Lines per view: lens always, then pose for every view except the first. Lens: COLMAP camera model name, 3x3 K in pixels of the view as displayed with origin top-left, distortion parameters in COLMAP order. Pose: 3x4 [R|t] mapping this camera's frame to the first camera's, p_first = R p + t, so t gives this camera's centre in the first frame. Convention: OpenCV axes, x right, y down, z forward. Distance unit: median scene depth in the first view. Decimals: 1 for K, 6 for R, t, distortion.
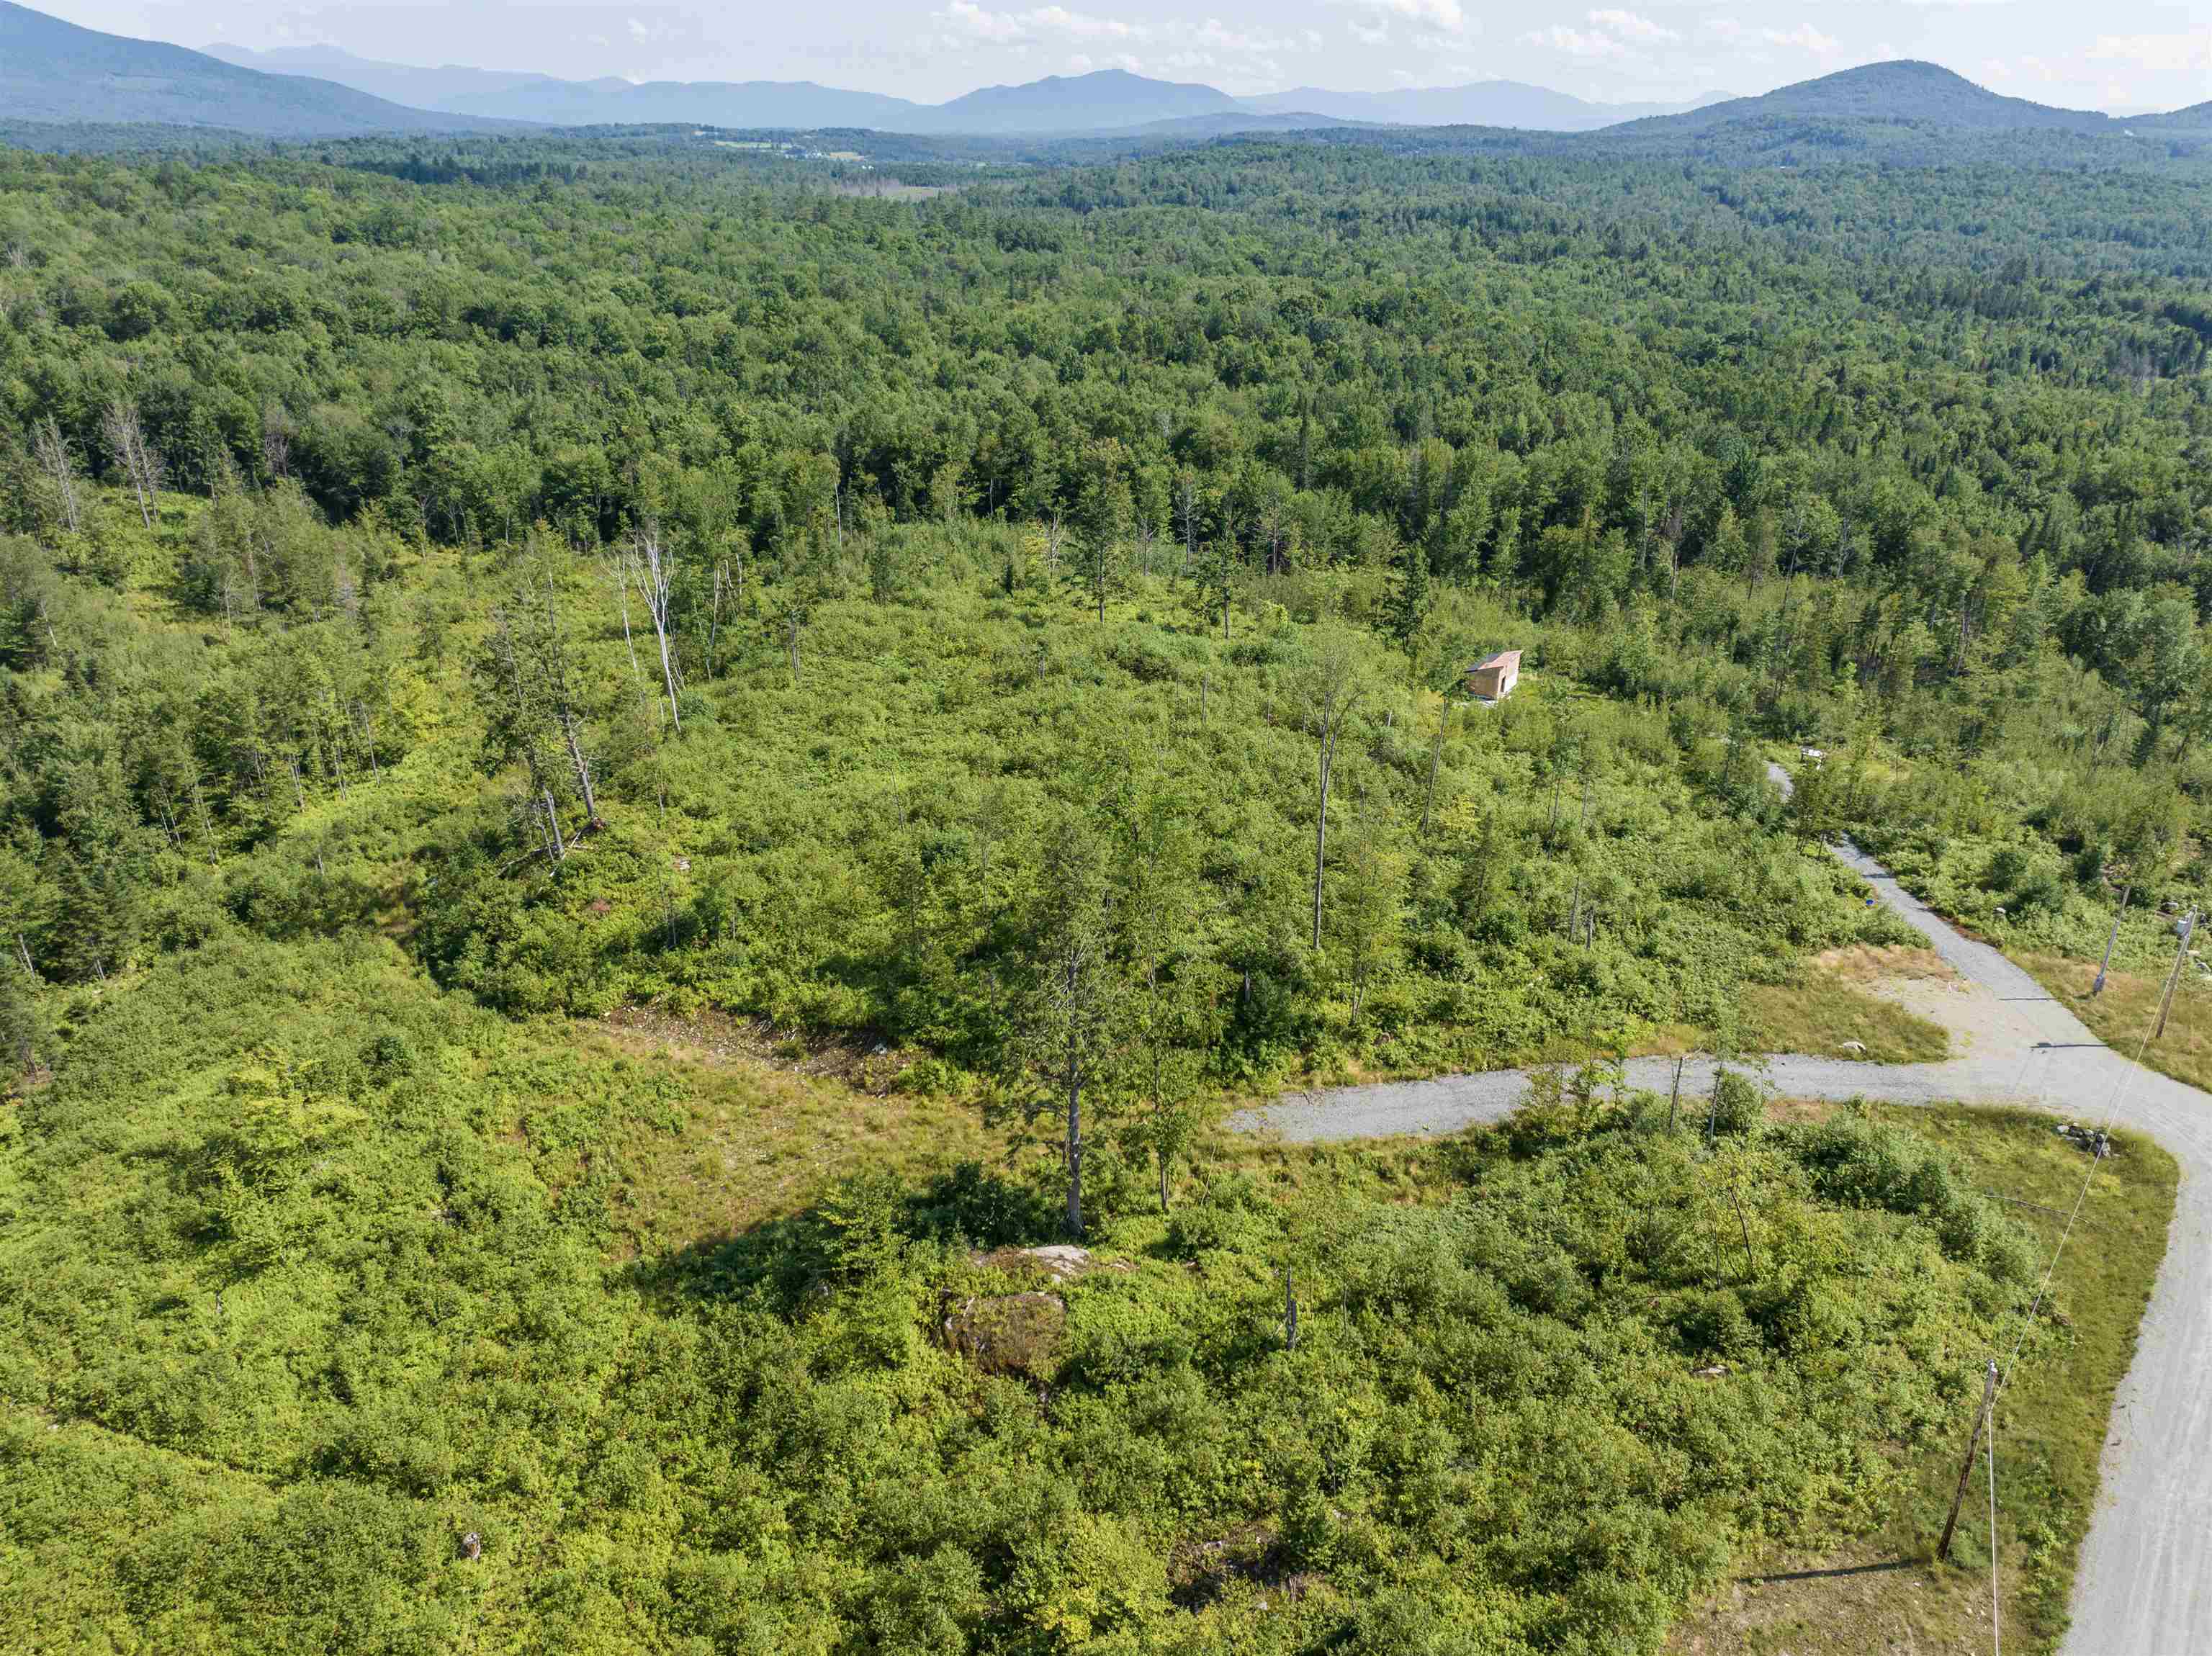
lens RADIAL K [[1546.7, 0, 1104.9], [0, 1546.7, 820.2], [0, 0, 1]] dist [-0.043862, 0.007259]
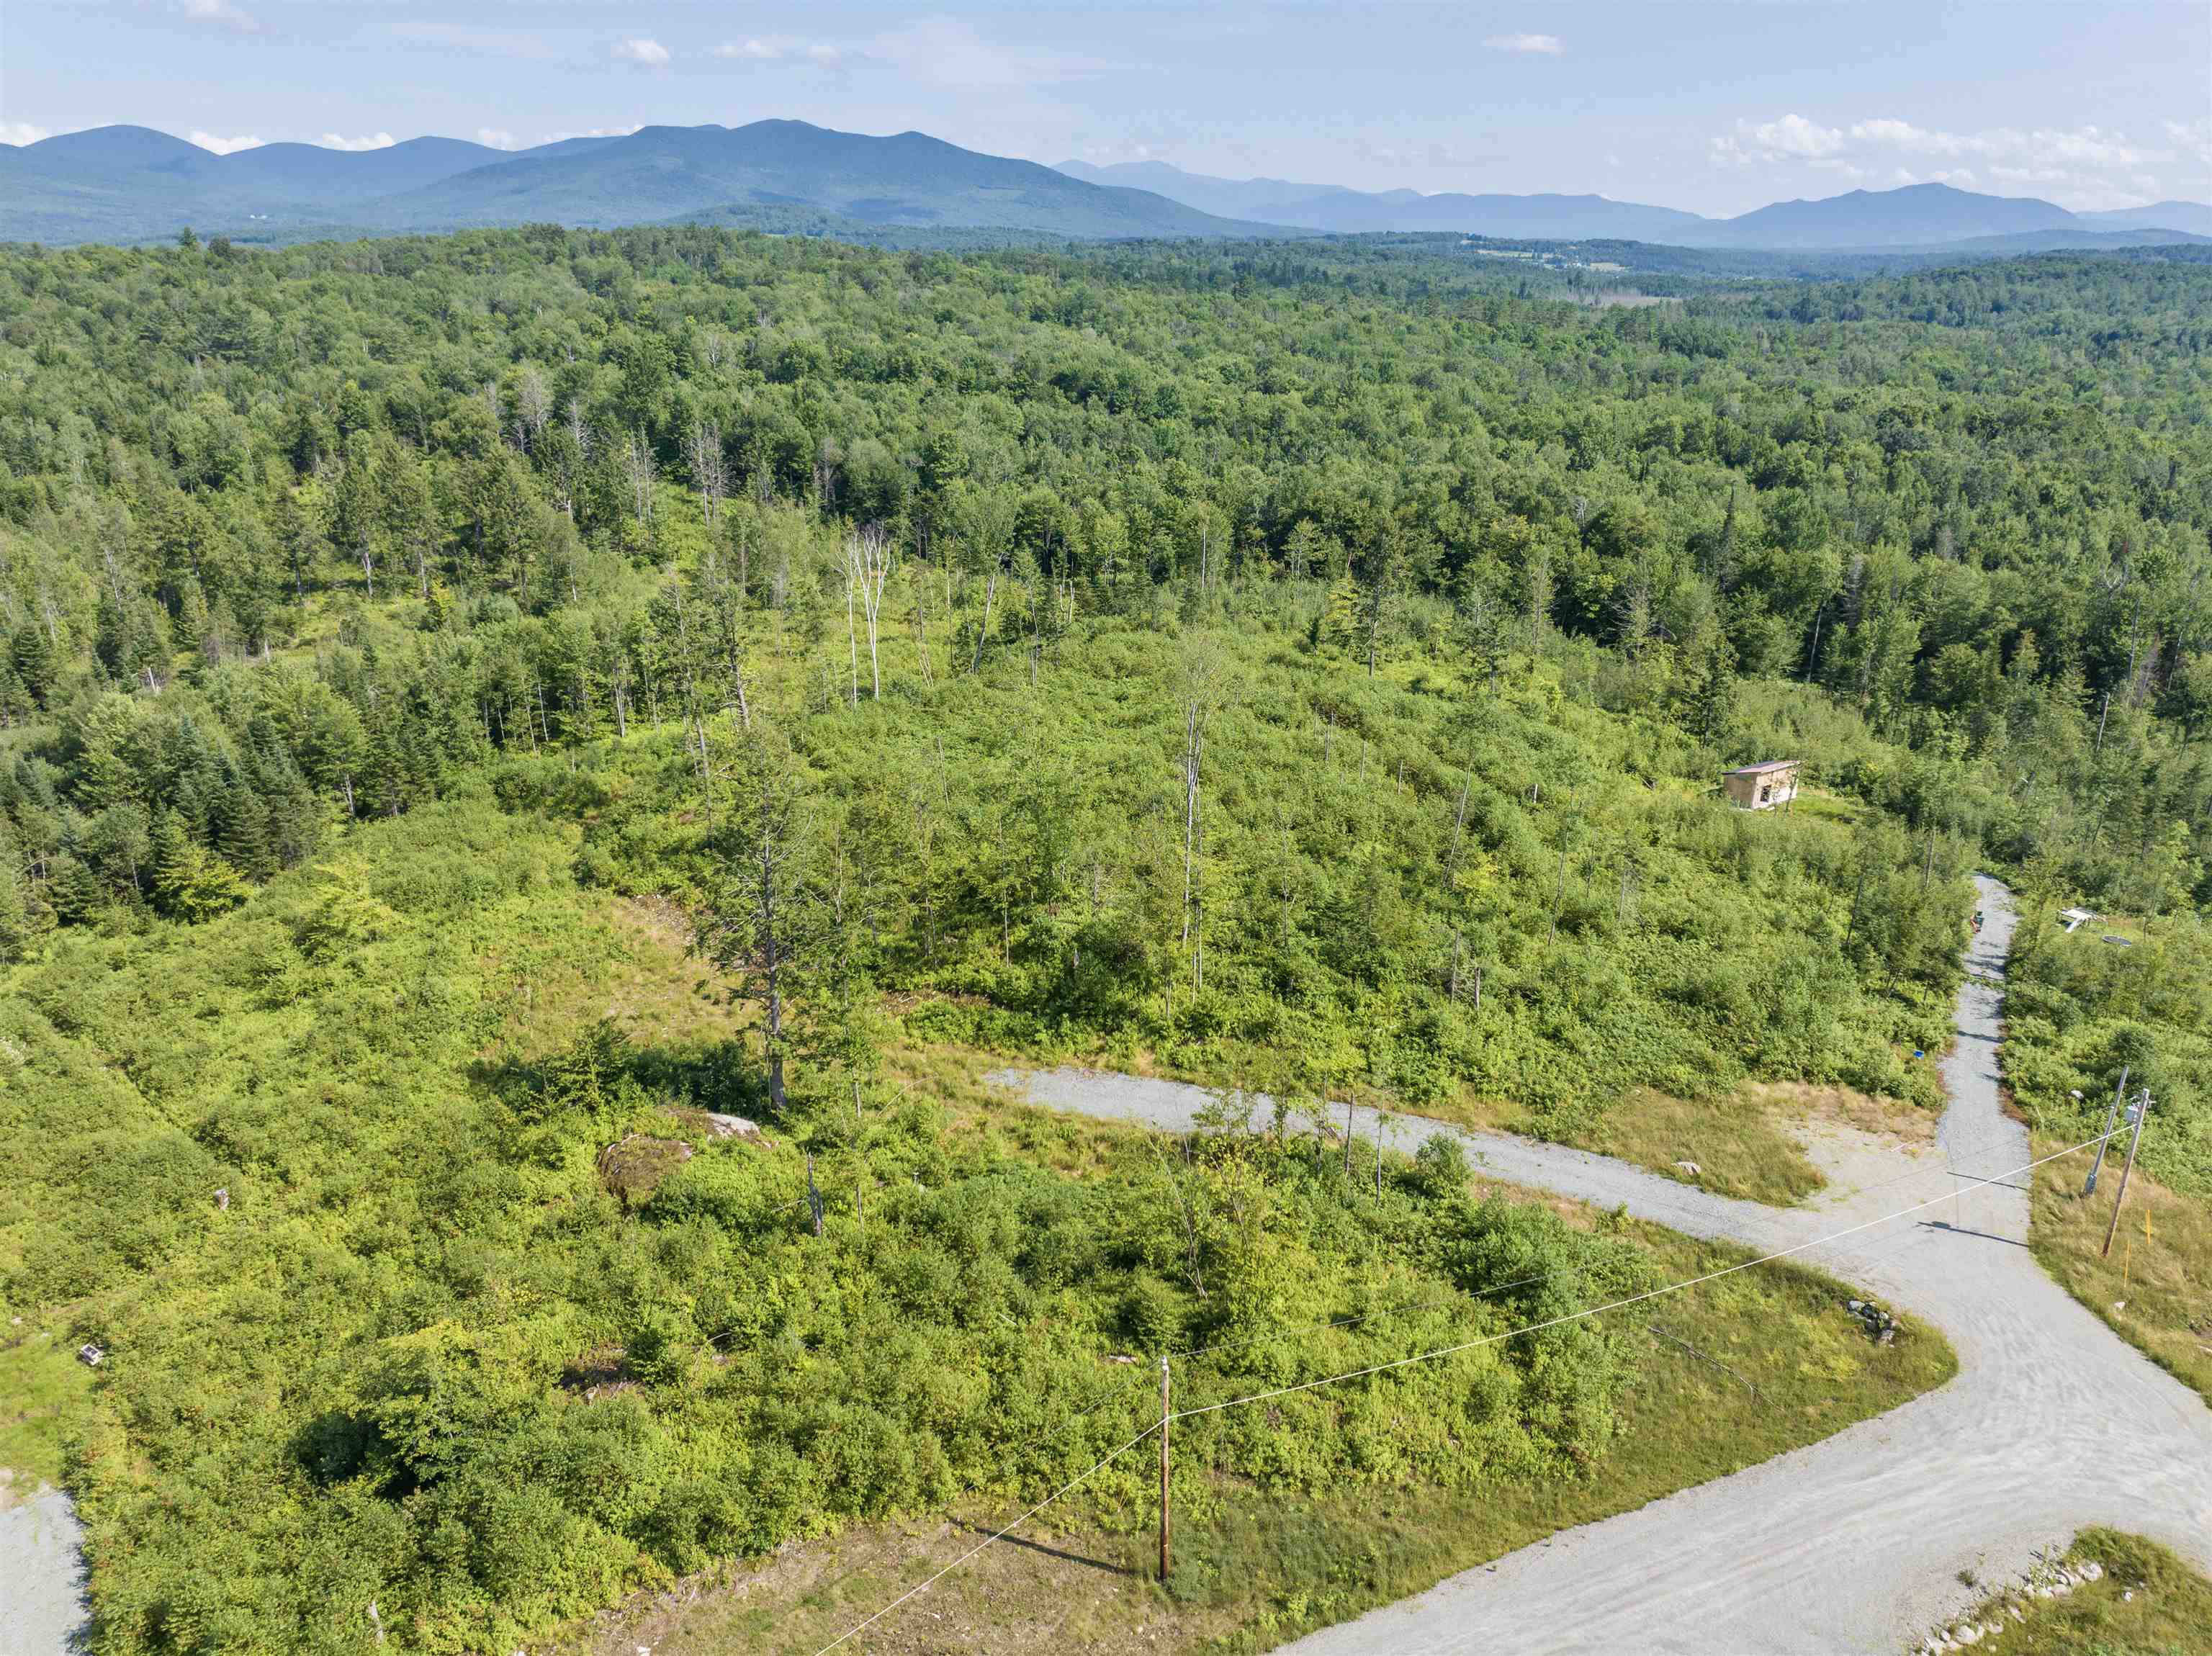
lens RADIAL K [[1546.7, 0, 1103.6], [0, 1546.7, 833.5], [0, 0, 1]] dist [-0.043862, 0.007259]
pose [[0.898864, 0.156644, -0.409274, 0.424538], [-0.178558, 0.983805, -0.015617, 0.027476], [0.400200, 0.087117, 0.912278, 0.040658]]
